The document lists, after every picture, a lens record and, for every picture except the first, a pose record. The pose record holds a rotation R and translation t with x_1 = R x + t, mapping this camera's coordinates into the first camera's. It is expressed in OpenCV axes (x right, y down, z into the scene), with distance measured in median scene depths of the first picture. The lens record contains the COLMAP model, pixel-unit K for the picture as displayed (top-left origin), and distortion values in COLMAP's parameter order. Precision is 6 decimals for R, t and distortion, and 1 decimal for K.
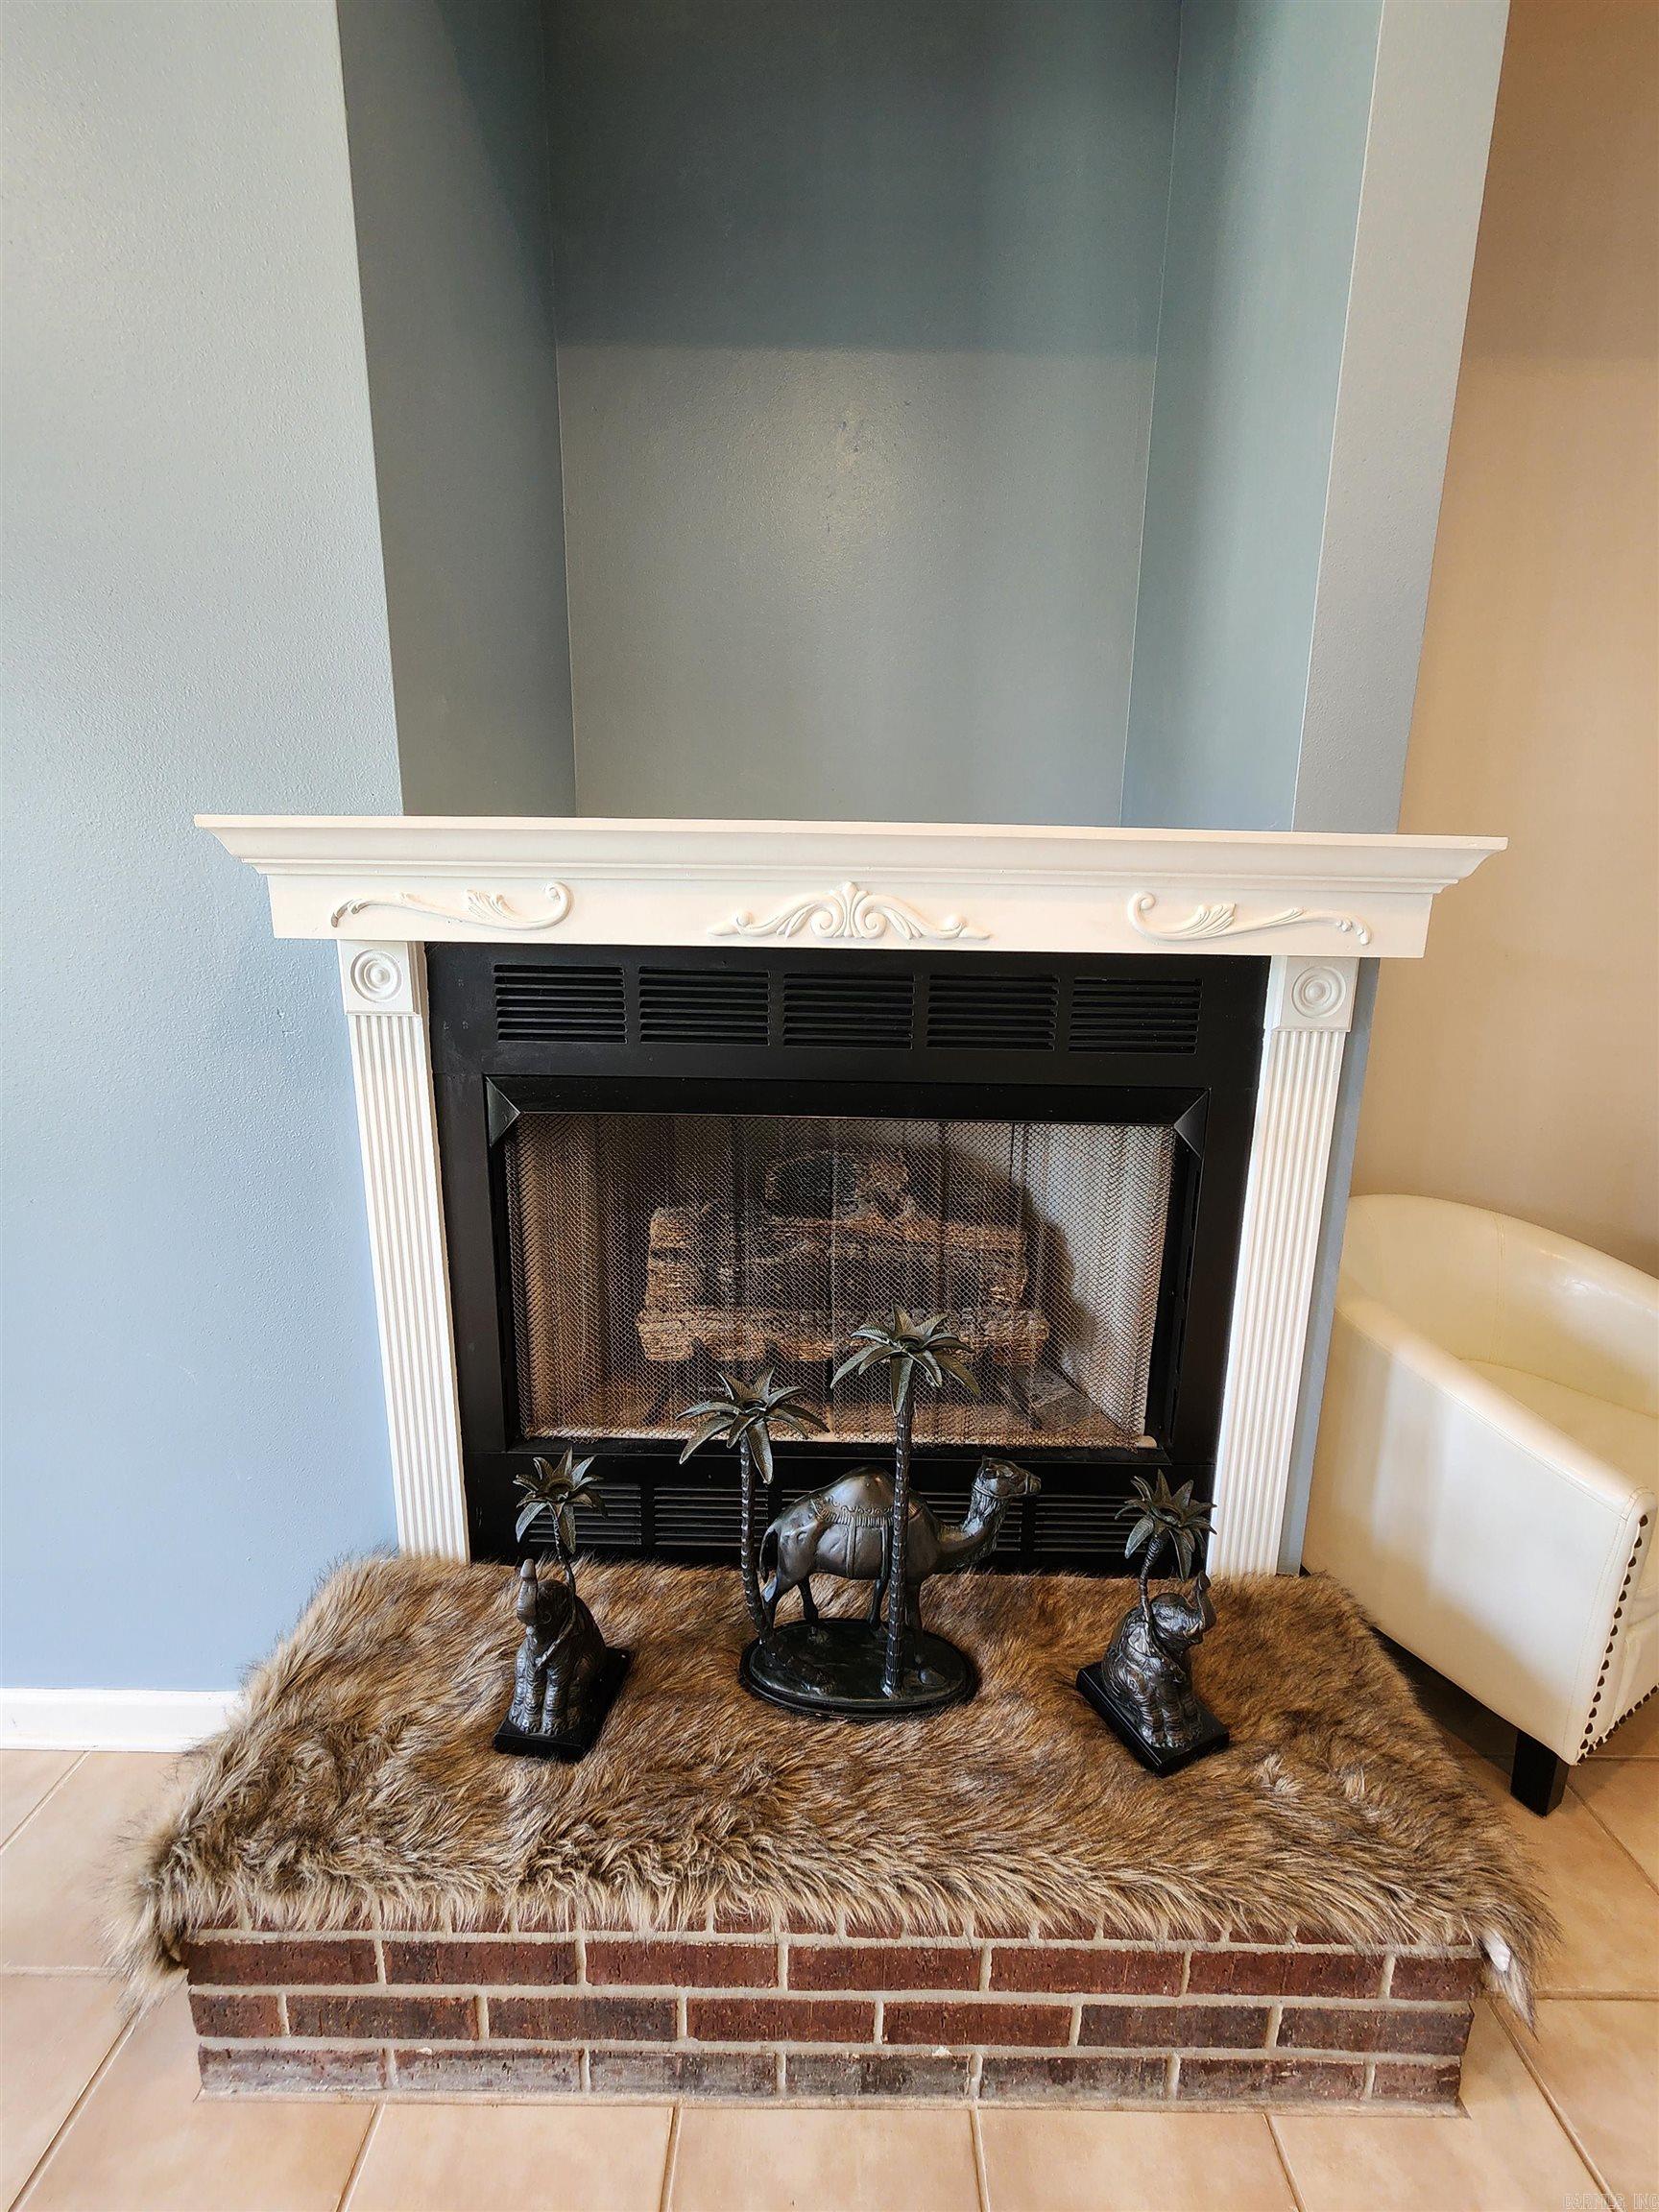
lens RADIAL K [[986.1, 0, 833.5], [0, 986.1, 1094.8], [0, 0, 1]] dist [-0.000013, 0.001426]
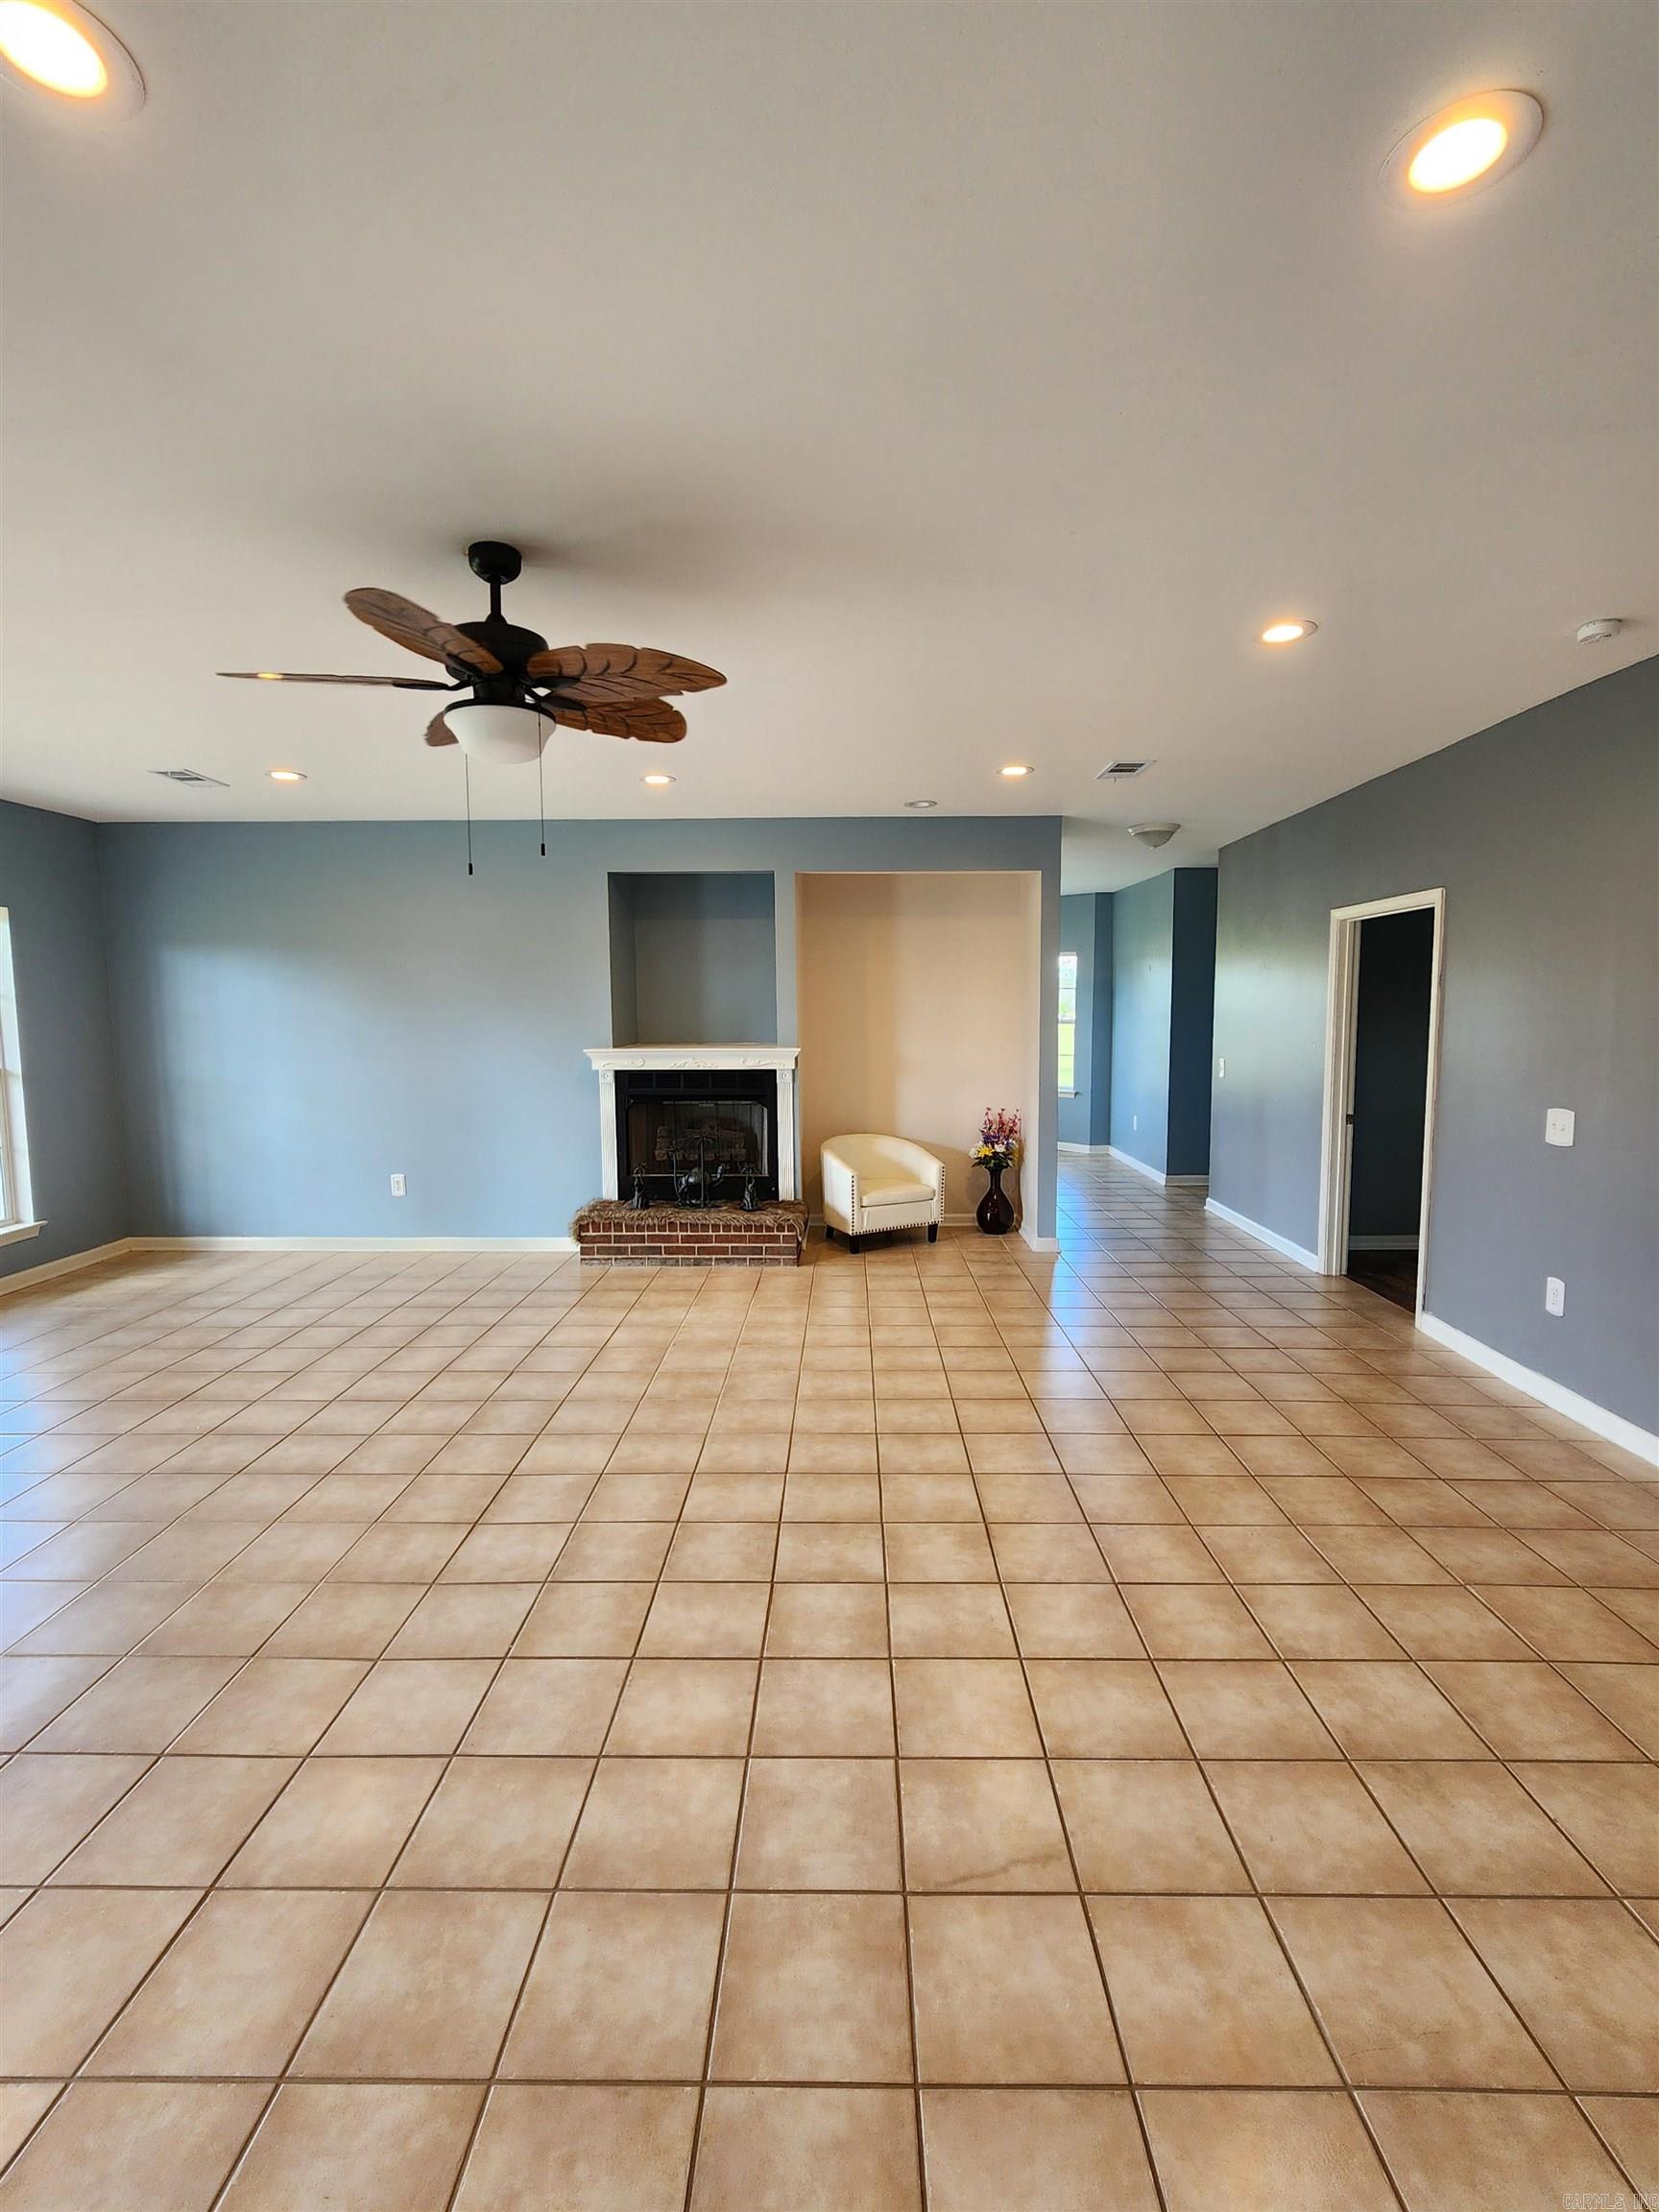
lens RADIAL K [[986.1, 0, 833.5], [0, 986.1, 1094.8], [0, 0, 1]] dist [-0.000013, 0.001426]
pose [[0.999718, -0.020296, -0.012307, 0.909574], [0.019040, 0.995319, -0.094751, 0.560058], [0.014173, 0.094490, 0.995425, -4.691984]]
